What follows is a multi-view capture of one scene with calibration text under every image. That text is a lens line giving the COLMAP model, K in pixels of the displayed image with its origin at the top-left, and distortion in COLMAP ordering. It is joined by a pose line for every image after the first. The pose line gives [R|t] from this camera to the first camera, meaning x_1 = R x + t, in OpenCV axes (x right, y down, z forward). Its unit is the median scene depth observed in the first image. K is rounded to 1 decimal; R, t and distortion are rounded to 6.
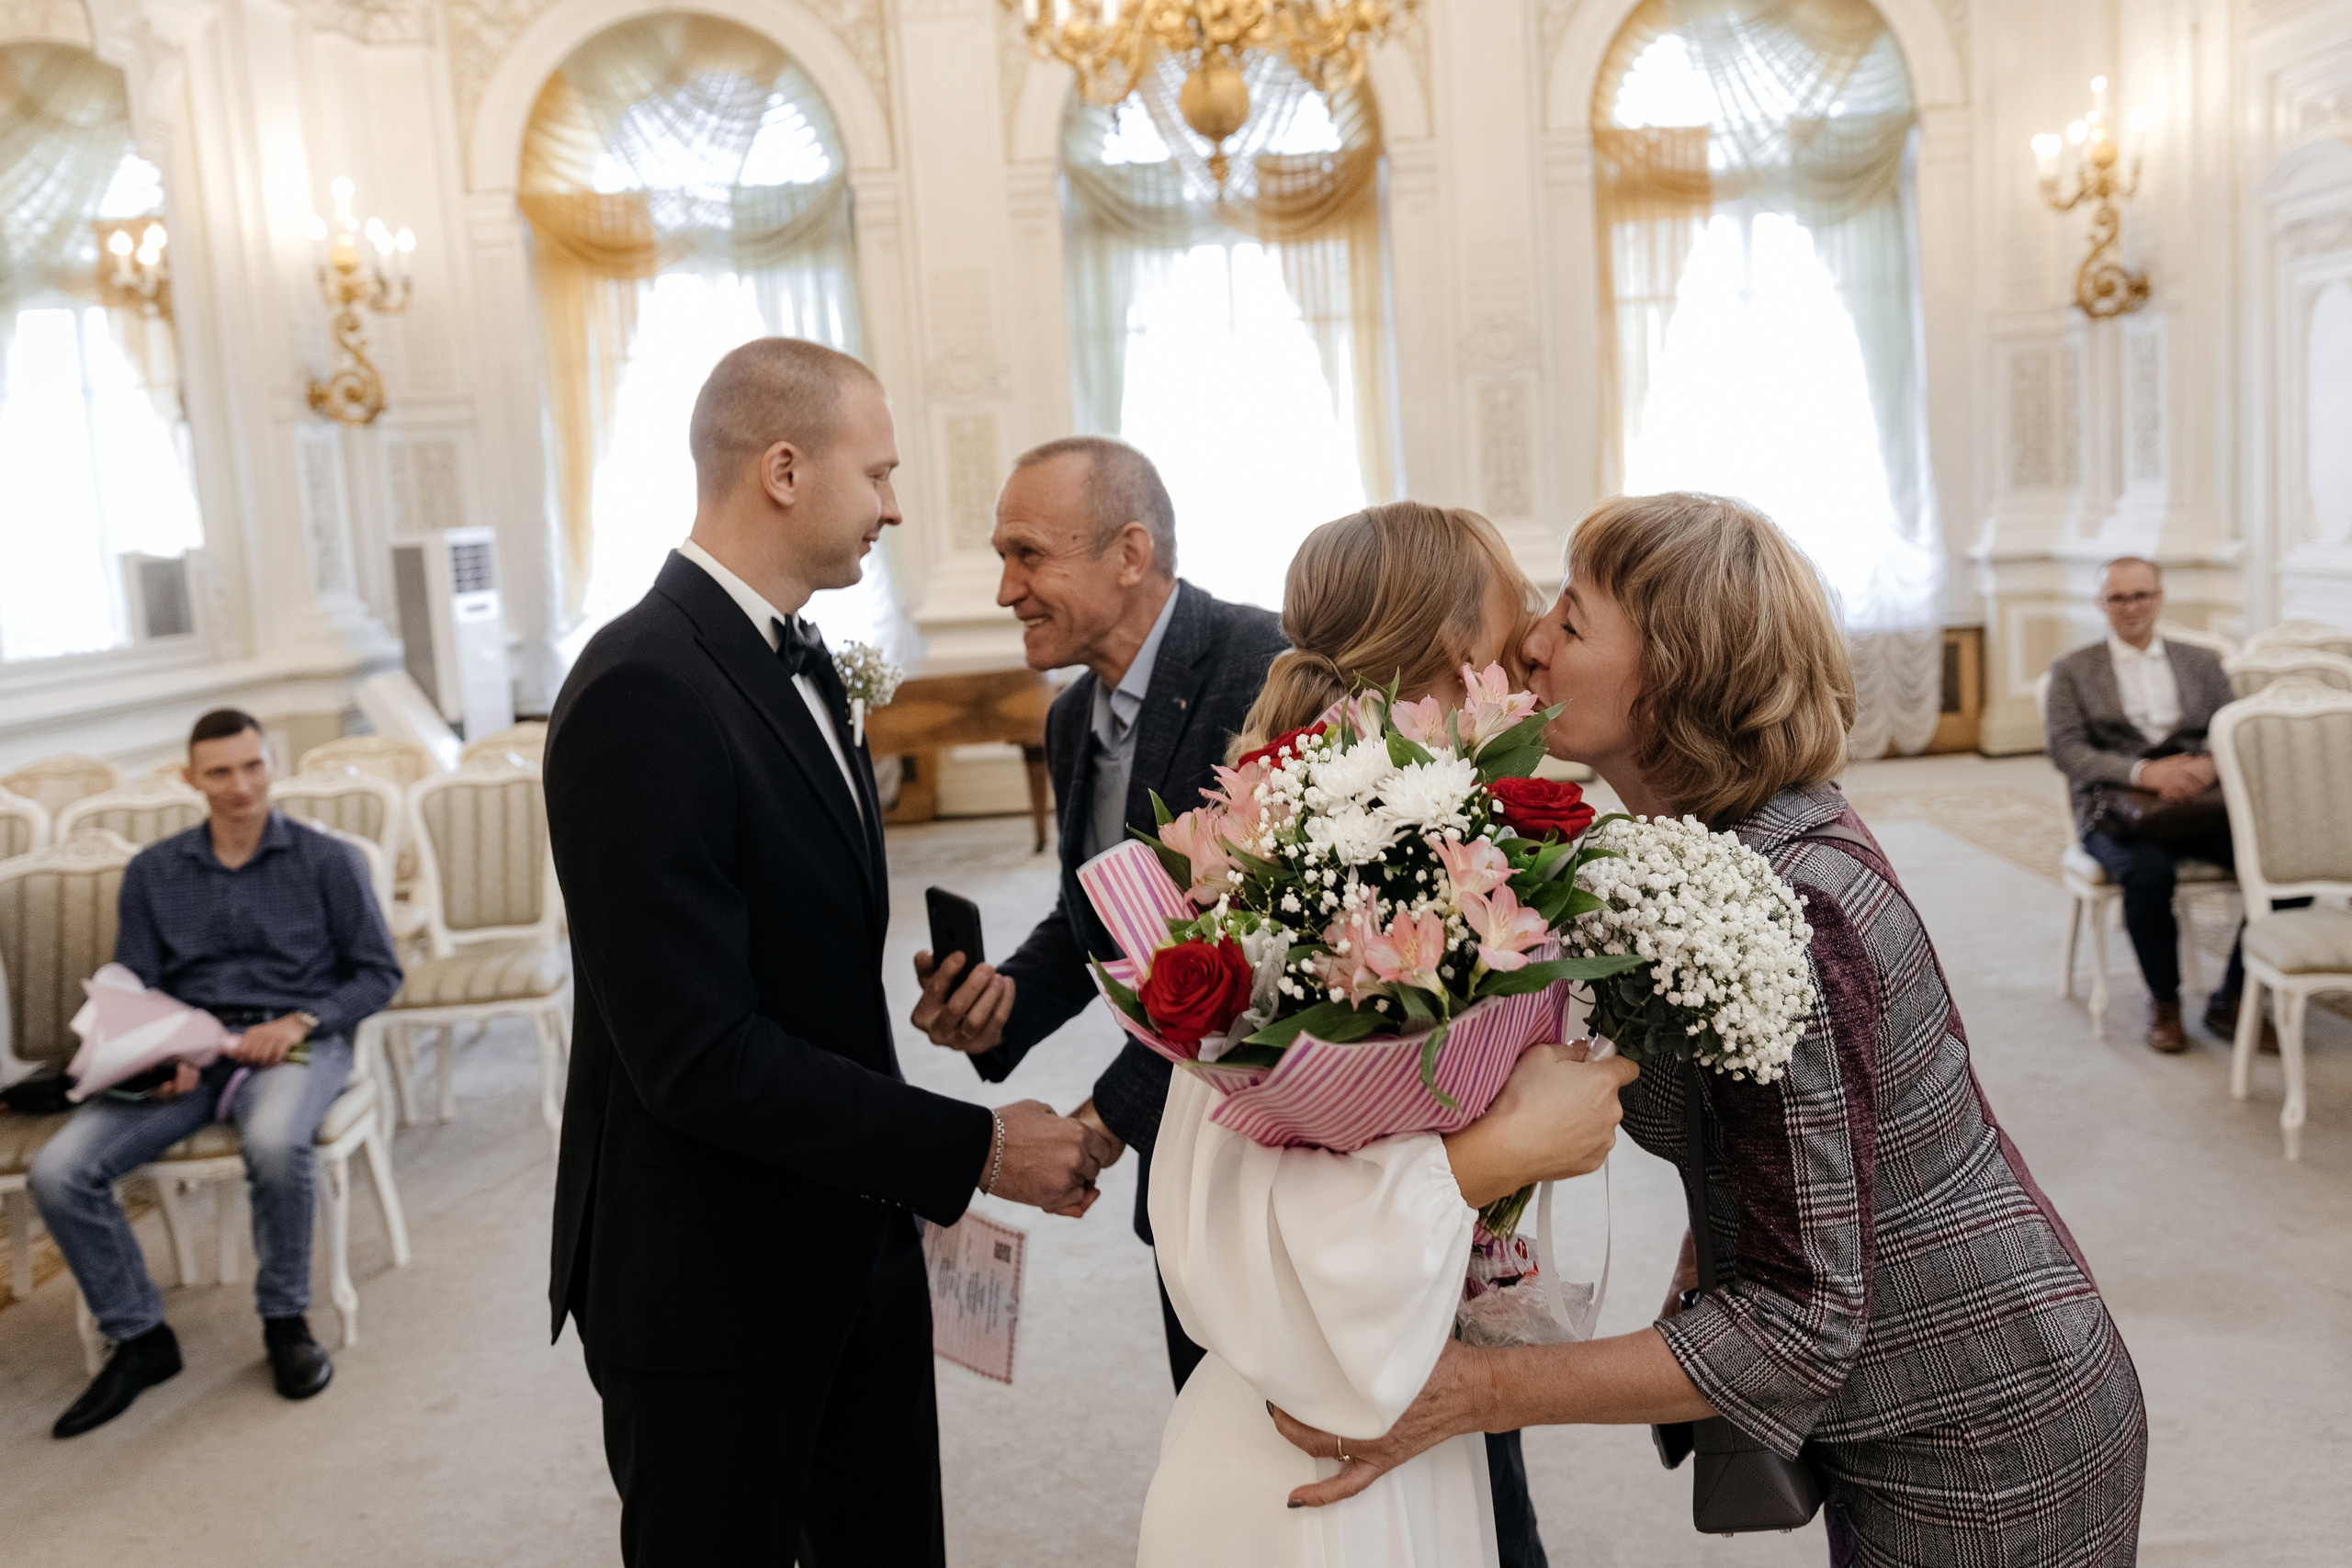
lens RADIAL K [[1739.7, 0, 1267.2], [0, 1739.7, 677.9], [0, 0, 1]] dist [0.019228, -0.014637]
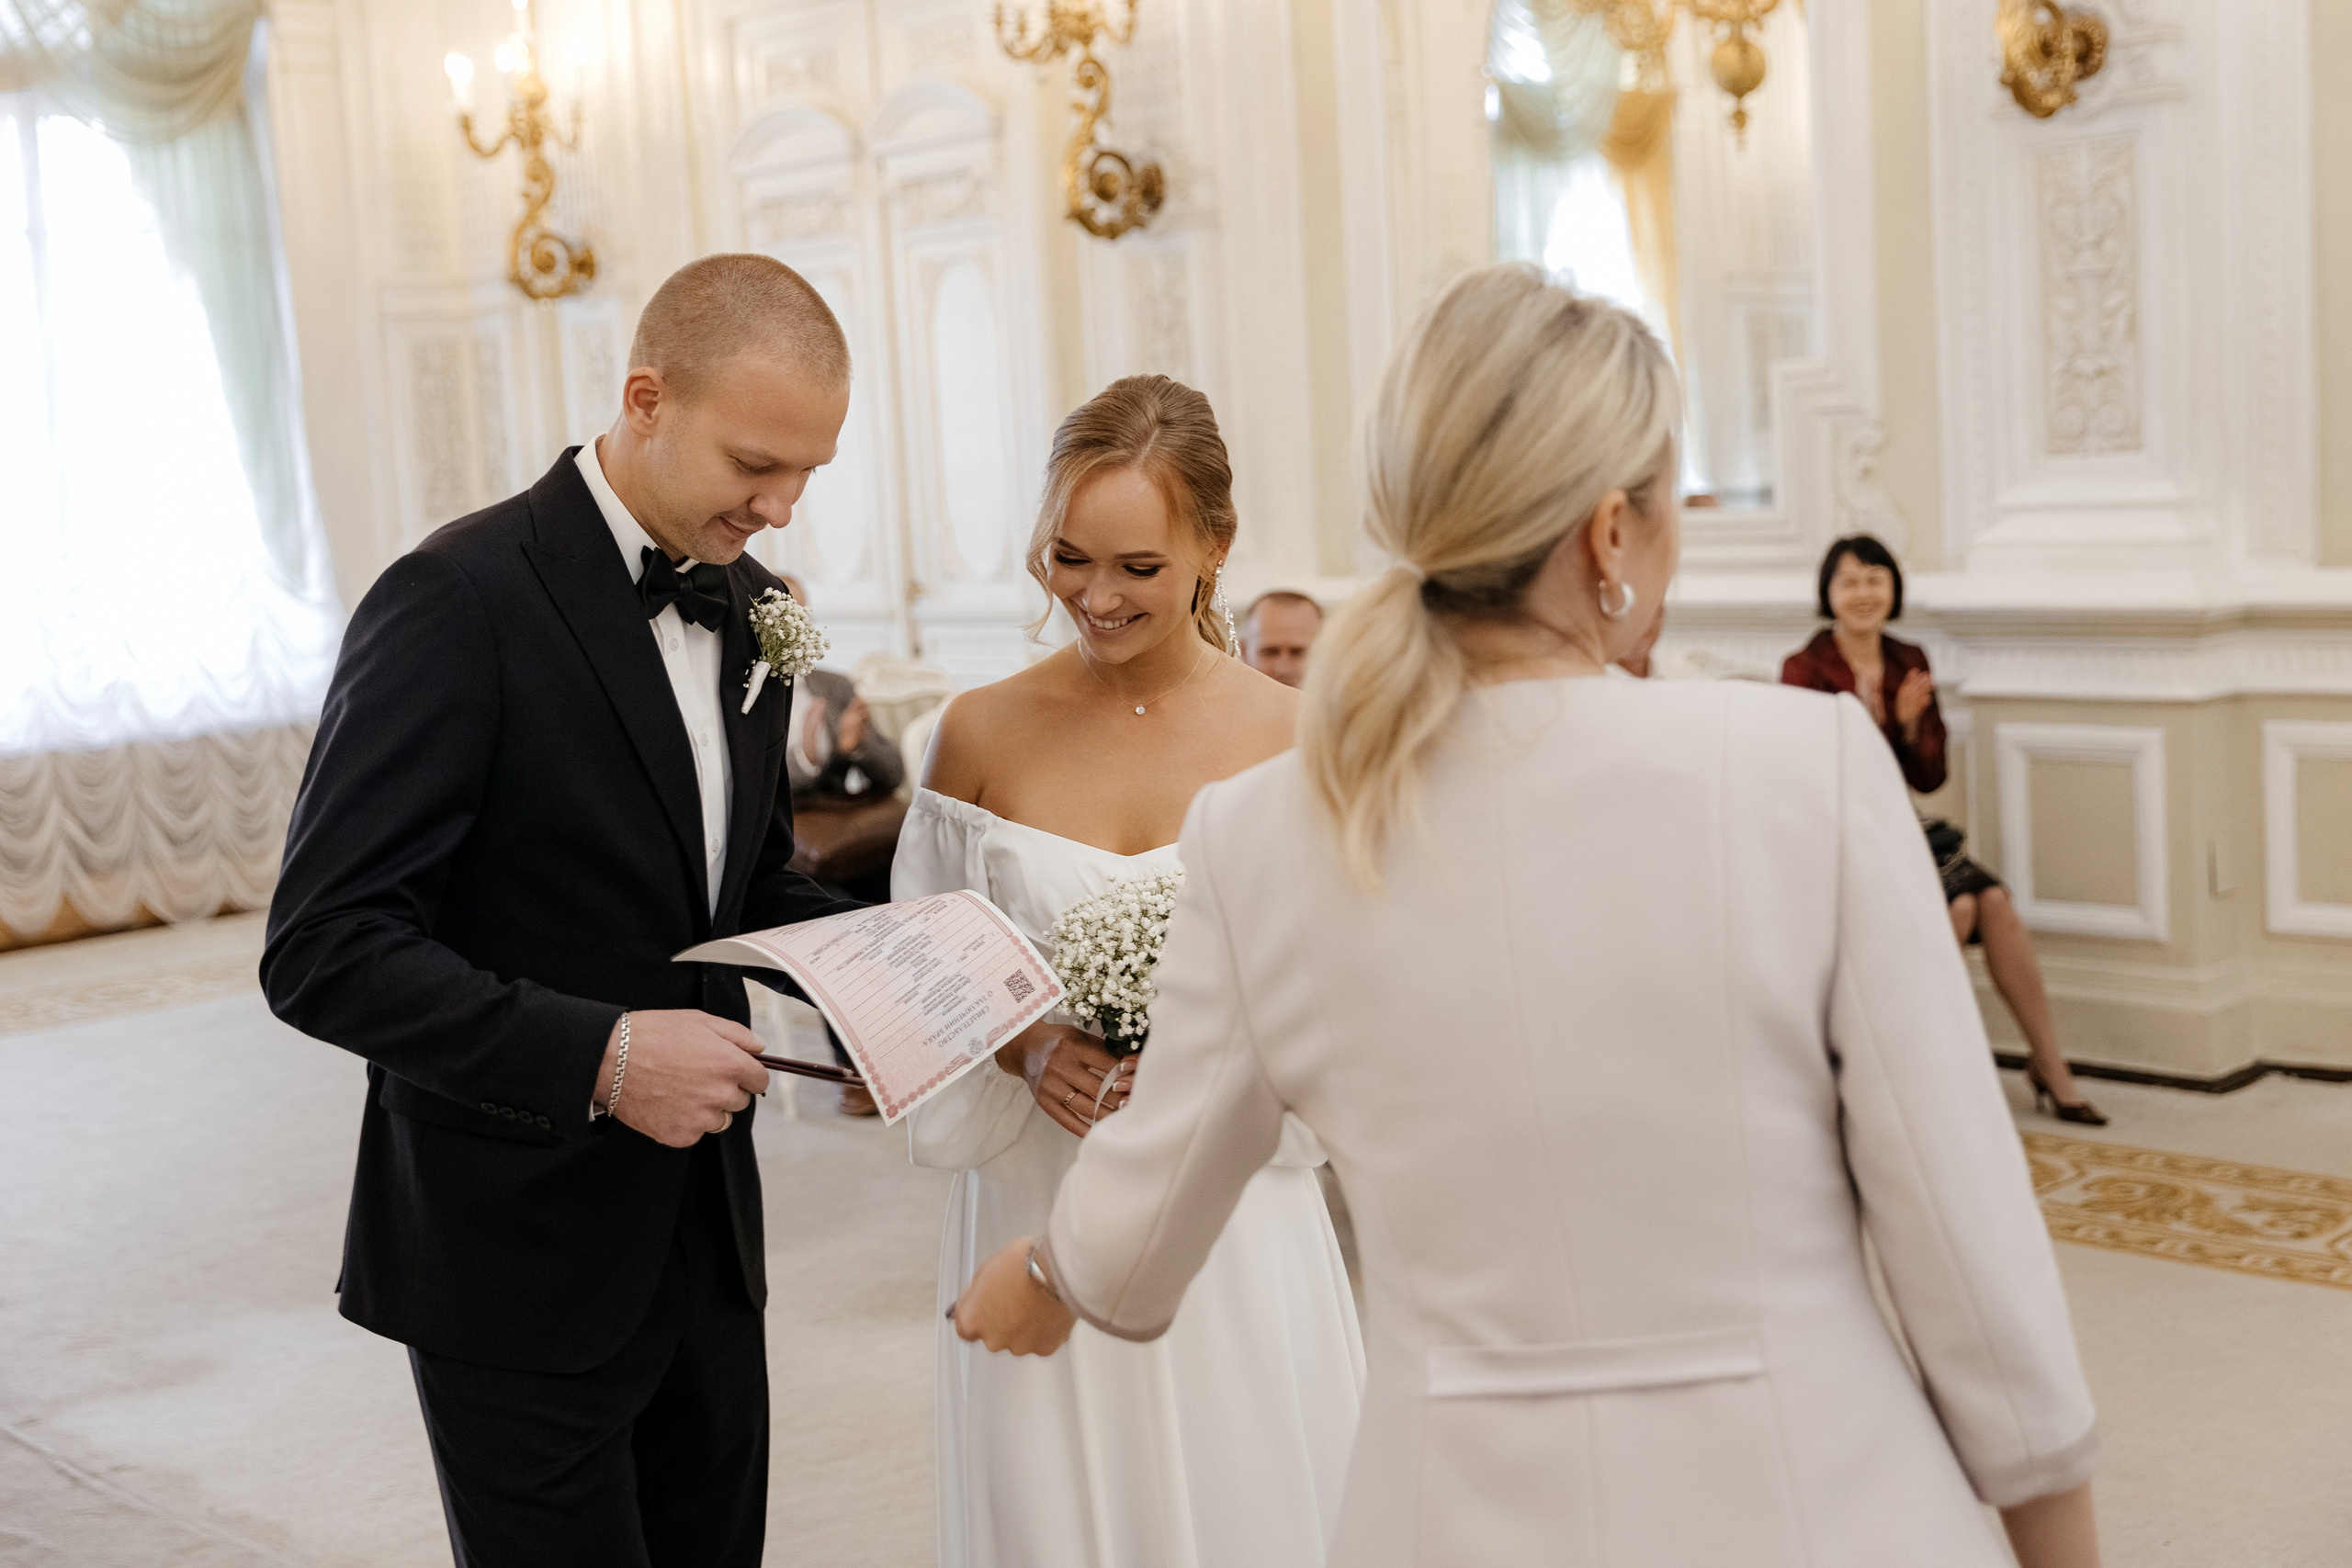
lens RADIAL K [[2979.3, 0, 1204.4], [0, 2979.3, 769.4], [0, 0, 1]] dist [0.020729, 0.000000]
pose [[0.715087, -0.058589, 0.696576, -0.224312], [0.086349, 0.996253, -0.004849, 0.030036], [-0.693682, 0.063617, 0.717467, -0.125779]]
